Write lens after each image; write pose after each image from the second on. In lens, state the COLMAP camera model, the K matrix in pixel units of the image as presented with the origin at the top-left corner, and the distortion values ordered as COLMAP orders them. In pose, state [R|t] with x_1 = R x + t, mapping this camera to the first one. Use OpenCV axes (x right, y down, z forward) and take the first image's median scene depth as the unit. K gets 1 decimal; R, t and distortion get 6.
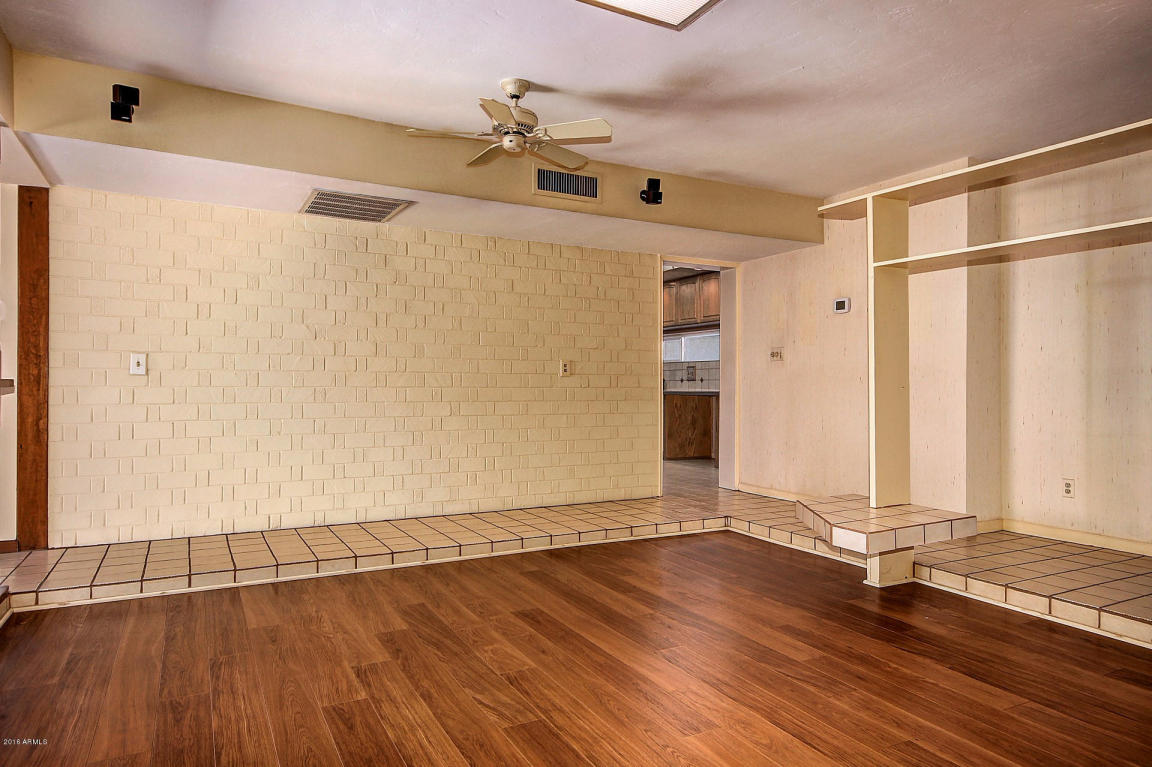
lens RADIAL K [[727.0, 0, 580.2], [0, 727.0, 381.8], [0, 0, 1]] dist [0.006013, 0.003705]
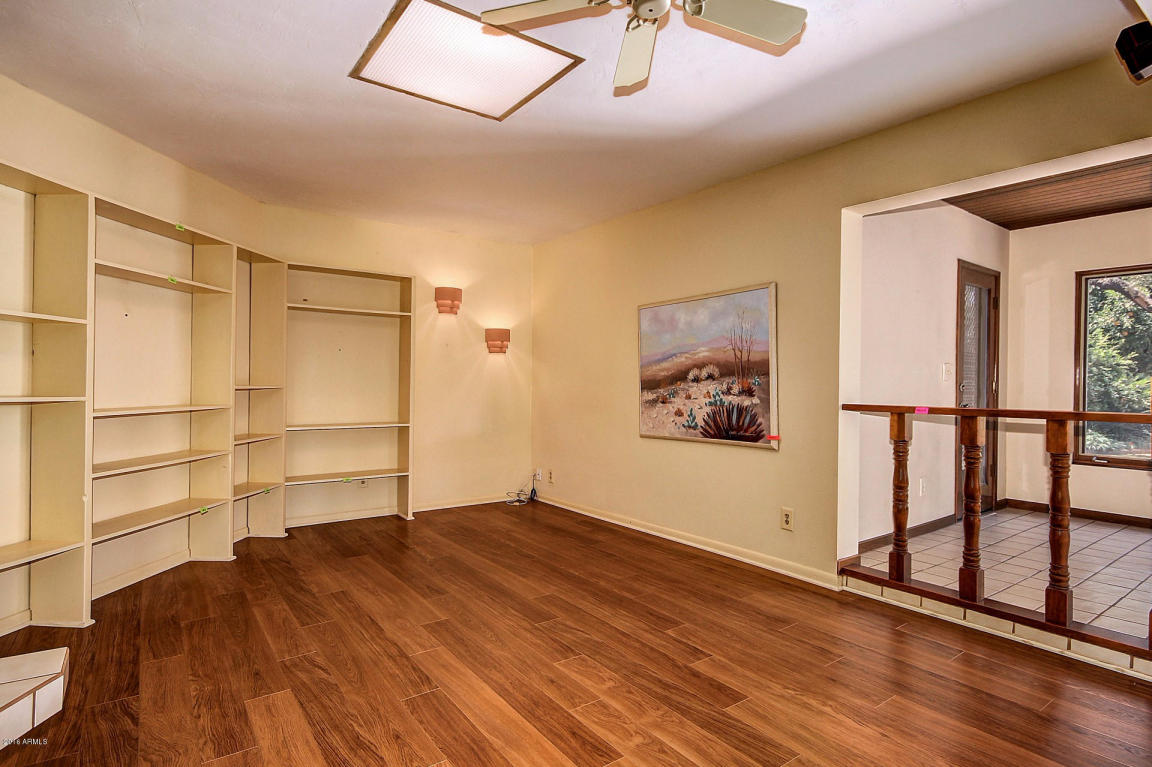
lens RADIAL K [[597.3, 0, 585.4], [0, 597.3, 383.3], [0, 0, 1]] dist [0.000728, 0.000633]
pose [[-0.989845, -0.015615, -0.141293, 0.020365], [-0.014820, 0.999868, -0.006679, -0.024090], [0.141379, -0.004517, -0.989945, 1.424786]]
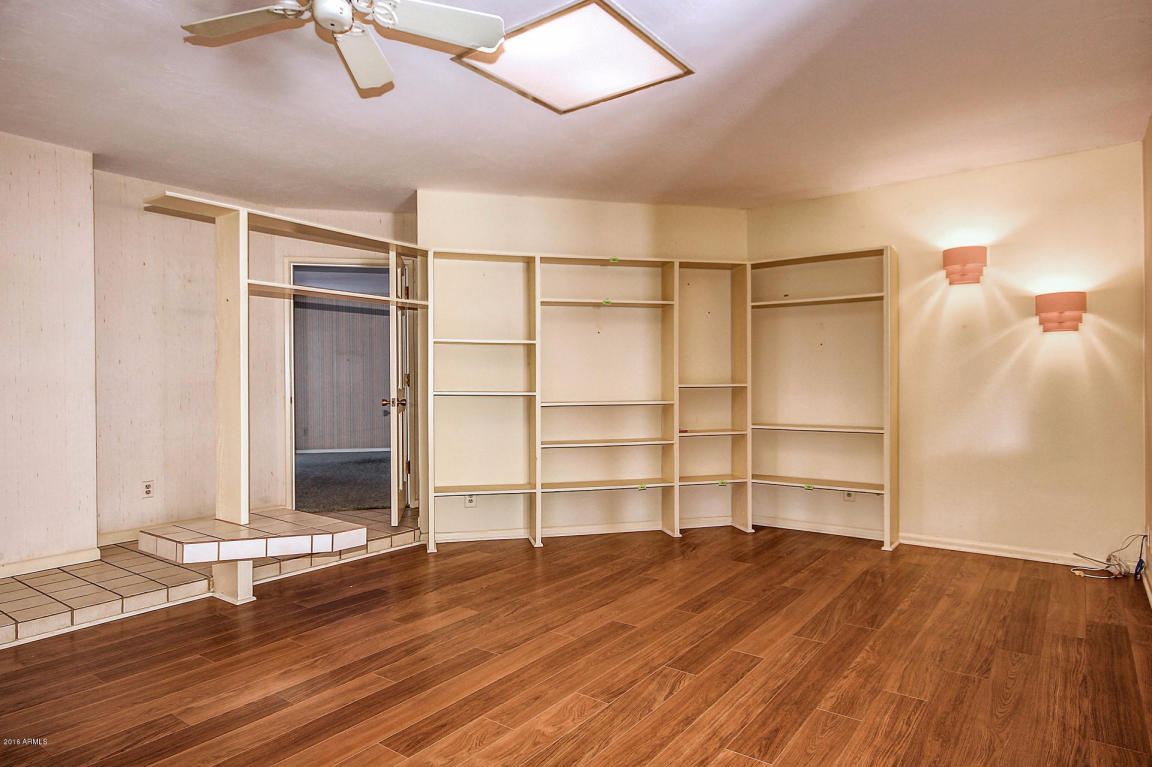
lens RADIAL K [[668.9, 0, 590.1], [0, 668.9, 381.4], [0, 0, 1]] dist [0.005856, 0.001589]
pose [[-0.435726, -0.005273, 0.900064, -0.666916], [-0.001677, 0.999986, 0.005047, -0.030550], [-0.900078, 0.000689, -0.435728, 1.030180]]
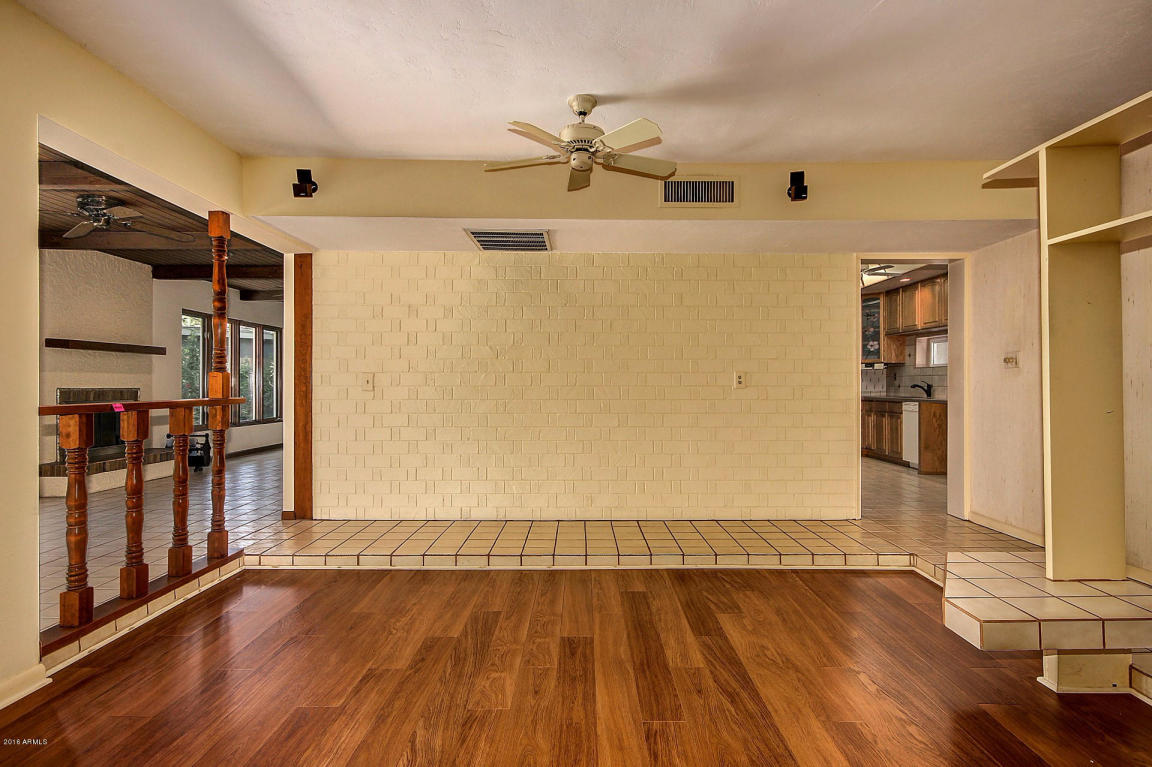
lens RADIAL K [[635.3, 0, 580.7], [0, 635.3, 383.2], [0, 0, 1]] dist [0.004925, 0.003499]
pose [[0.878844, -0.004635, -0.477087, 0.313424], [0.006094, 0.999980, 0.001511, -0.026665], [0.477070, -0.004235, 0.878855, 0.234398]]
